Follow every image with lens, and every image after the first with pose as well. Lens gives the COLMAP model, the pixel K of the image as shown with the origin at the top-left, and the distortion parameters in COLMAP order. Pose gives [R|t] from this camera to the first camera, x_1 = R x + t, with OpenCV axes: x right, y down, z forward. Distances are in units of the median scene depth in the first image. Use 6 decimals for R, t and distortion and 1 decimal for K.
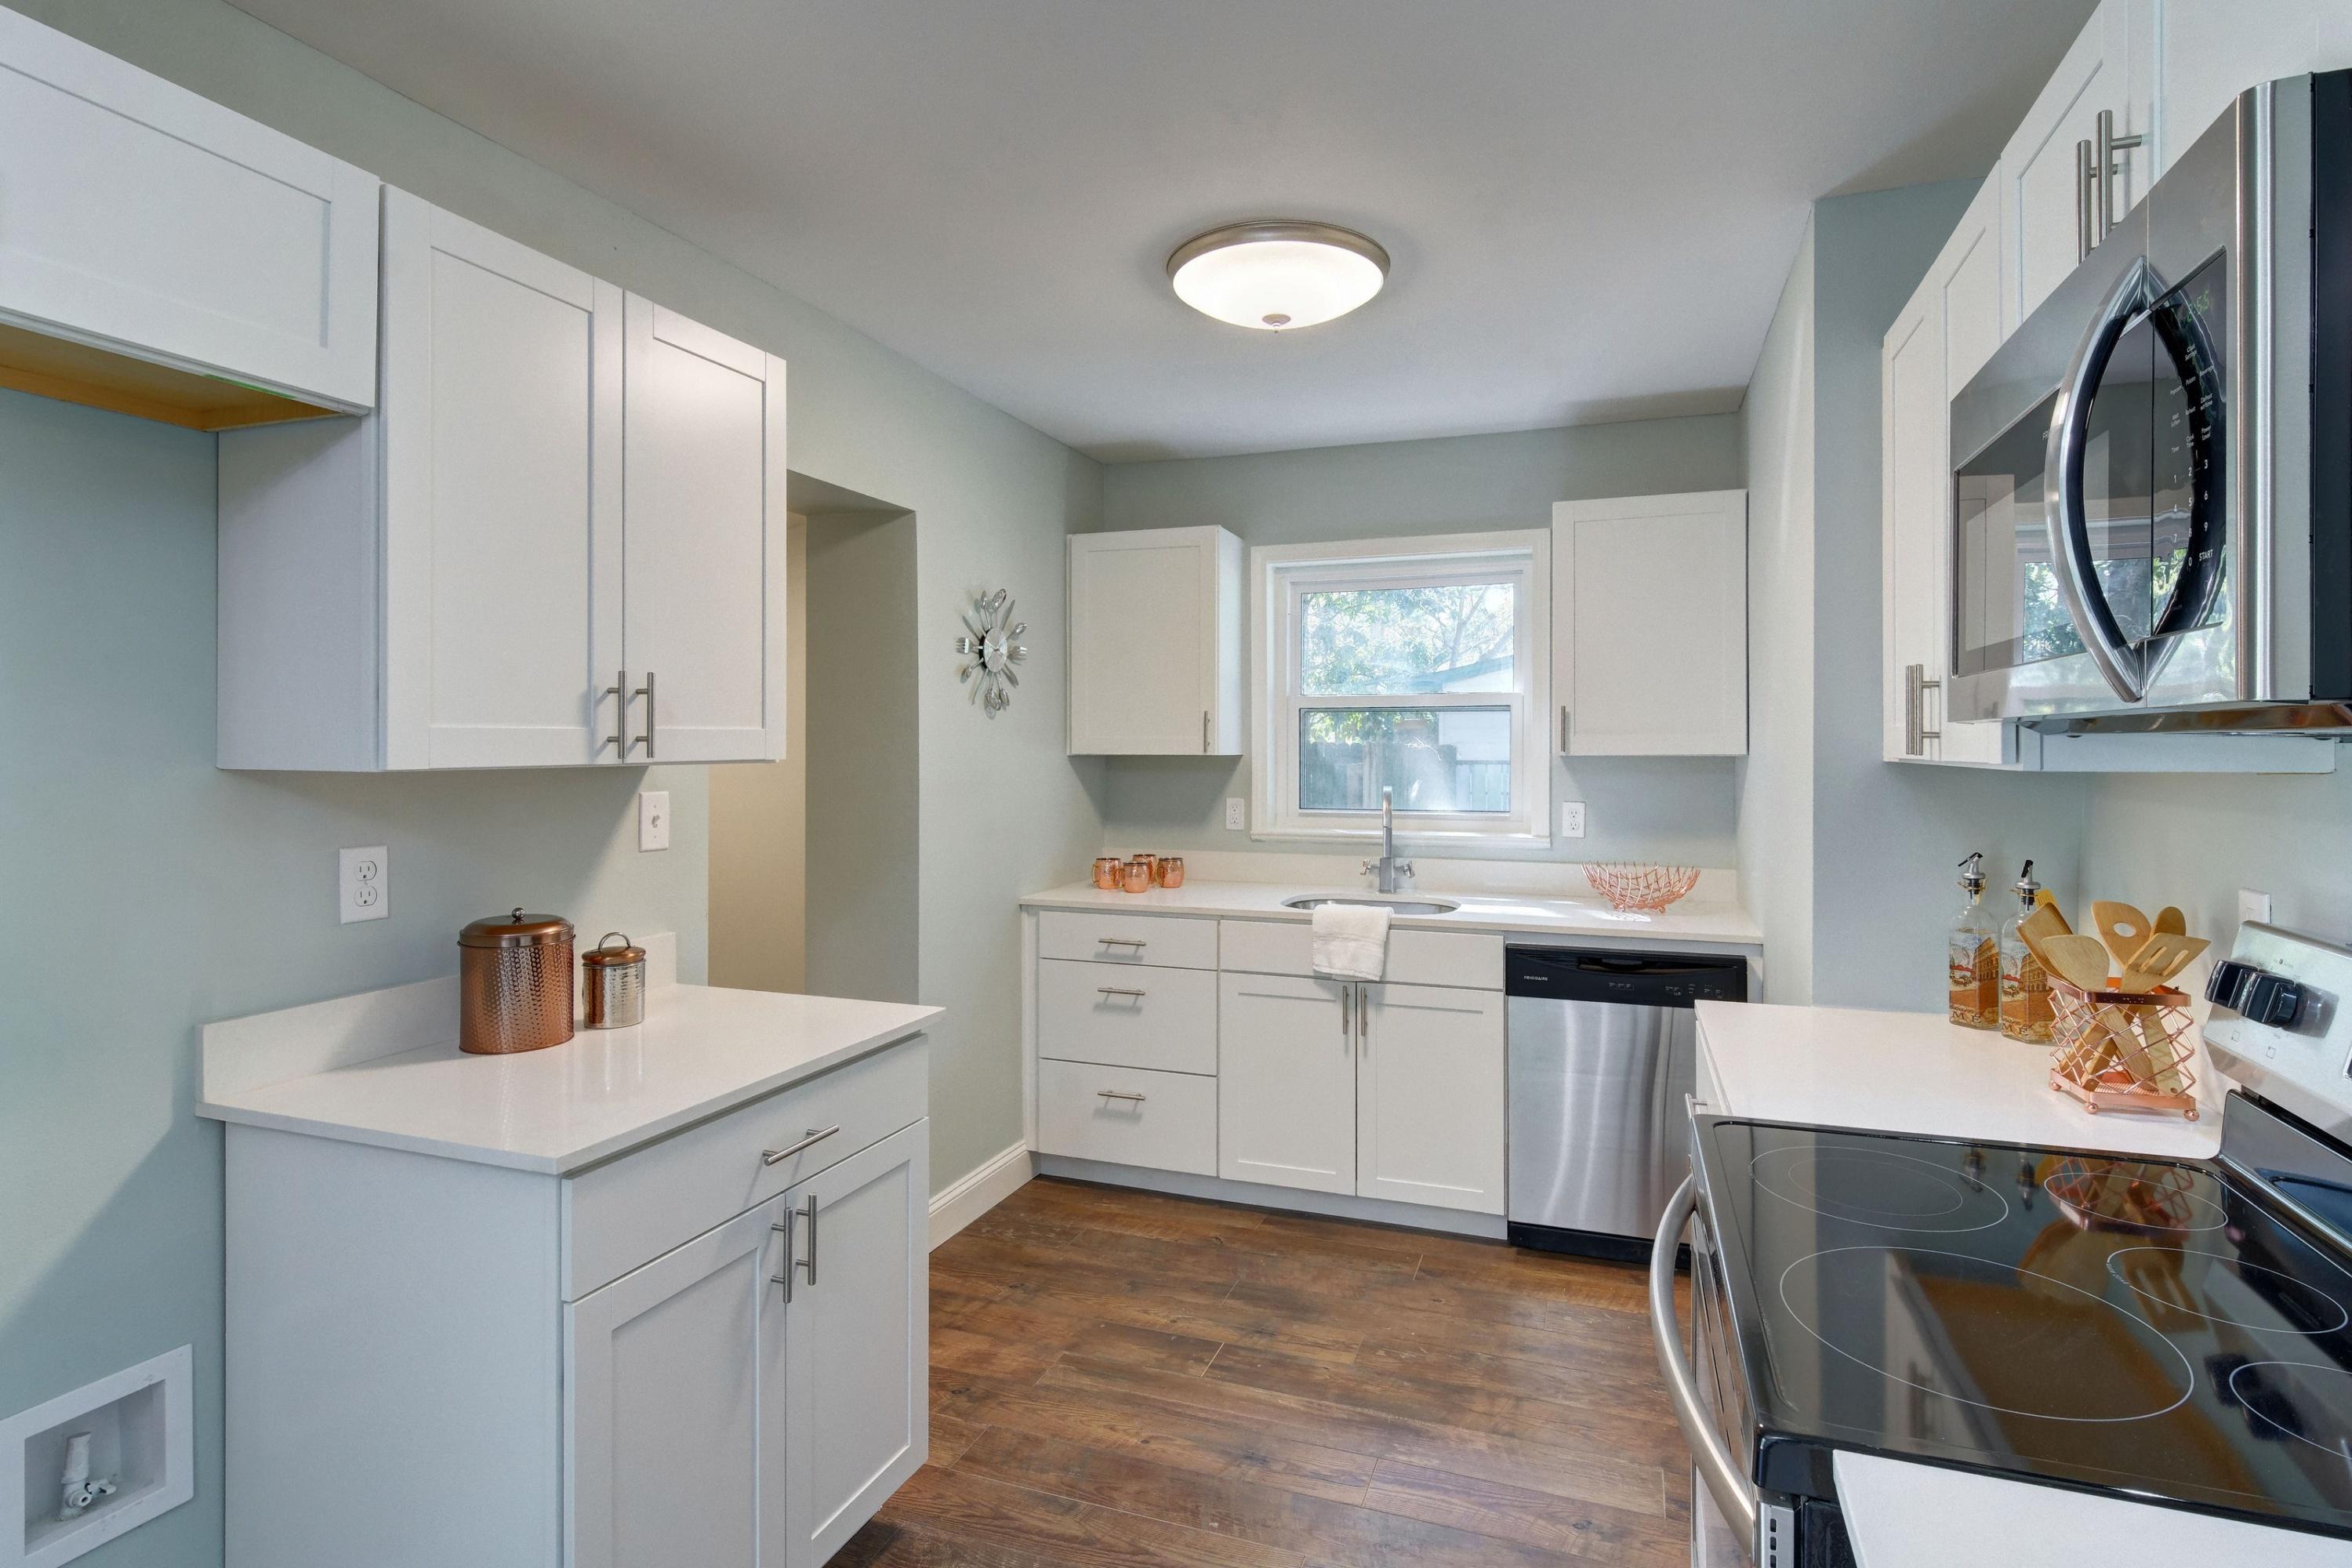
lens RADIAL K [[1145.9, 0, 1206.4], [0, 1145.9, 746.0], [0, 0, 1]] dist [0.003060, -0.000788]
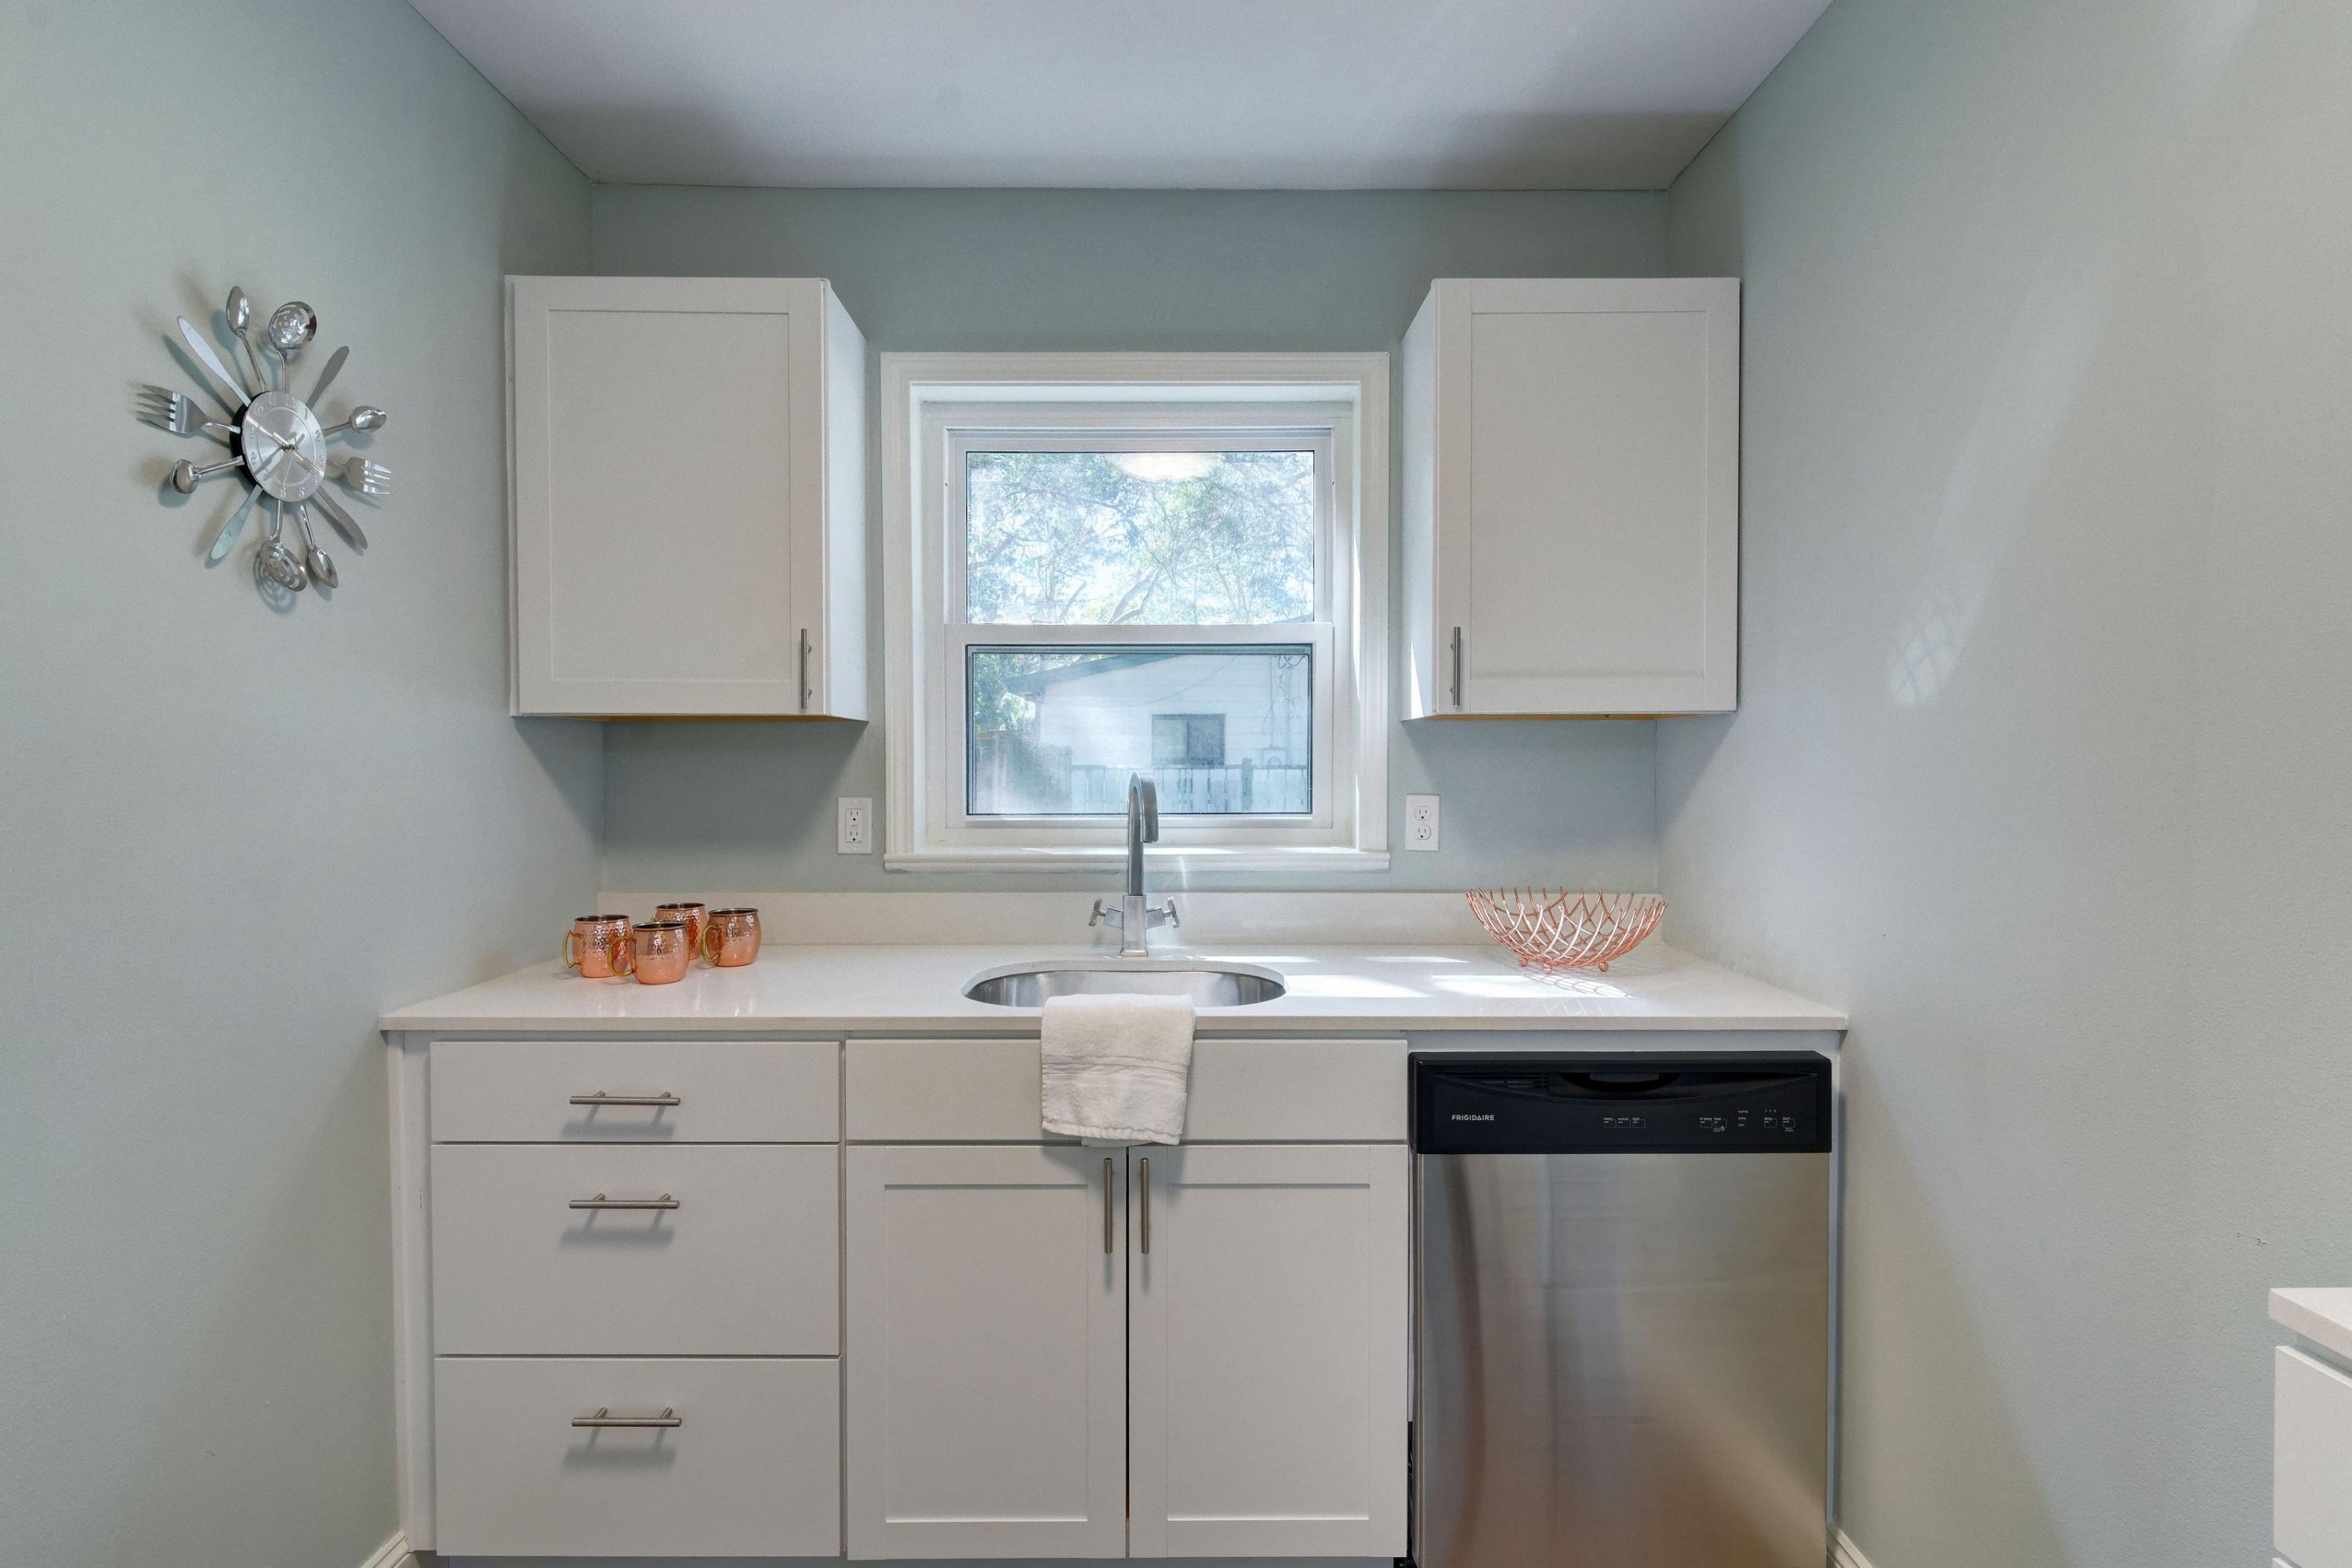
lens RADIAL K [[1145.9, 0, 1186.6], [0, 1145.9, 785.1], [0, 0, 1]] dist [0.003060, -0.000788]
pose [[0.940219, -0.007941, 0.340478, -0.015935], [0.000454, 0.999756, 0.022063, 0.030956], [-0.340570, -0.020589, 0.939994, 0.474574]]
